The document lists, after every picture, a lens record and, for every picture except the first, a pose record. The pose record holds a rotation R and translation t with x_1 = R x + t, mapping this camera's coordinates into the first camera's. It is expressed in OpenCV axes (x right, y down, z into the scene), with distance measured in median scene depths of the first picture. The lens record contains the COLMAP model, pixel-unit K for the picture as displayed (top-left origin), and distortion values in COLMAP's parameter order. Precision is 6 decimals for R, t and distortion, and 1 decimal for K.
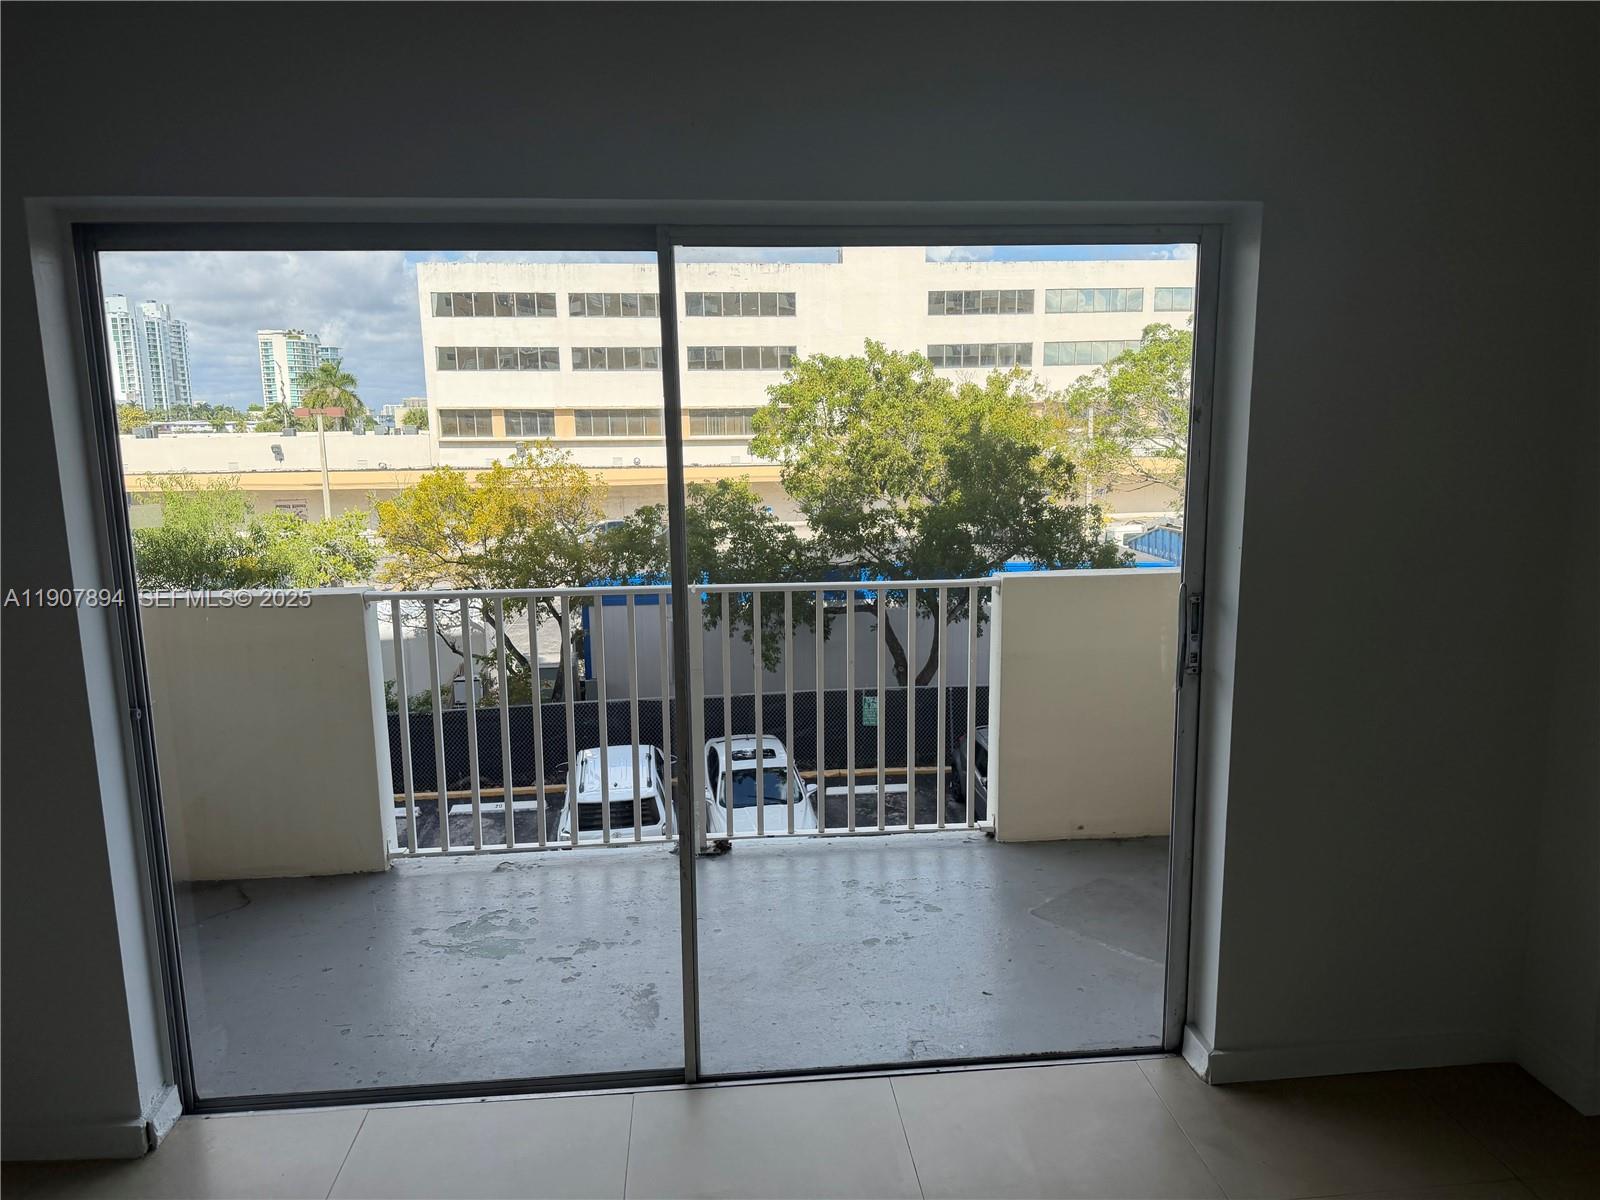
lens RADIAL K [[1128.5, 0, 829.5], [0, 1128.5, 619.4], [0, 0, 1]] dist [0.180701, -0.372585]
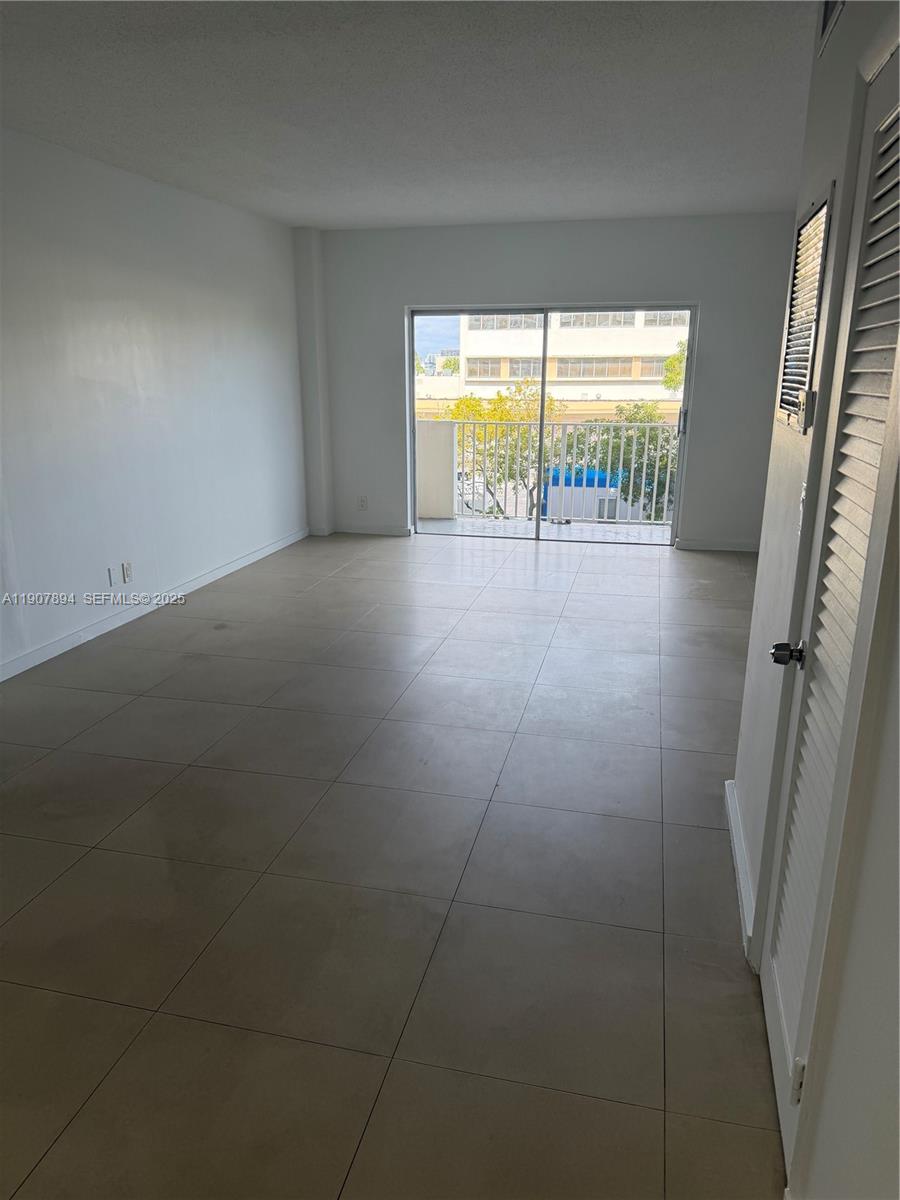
lens RADIAL K [[846.4, 0, 446.8], [0, 846.4, 609.4], [0, 0, 1]] dist [0.180701, -0.372585]
pose [[0.941639, 0.104592, -0.319964, 0.053862], [-0.071239, 0.990894, 0.114257, 0.033652], [0.329000, -0.084795, 0.940515, -0.180195]]
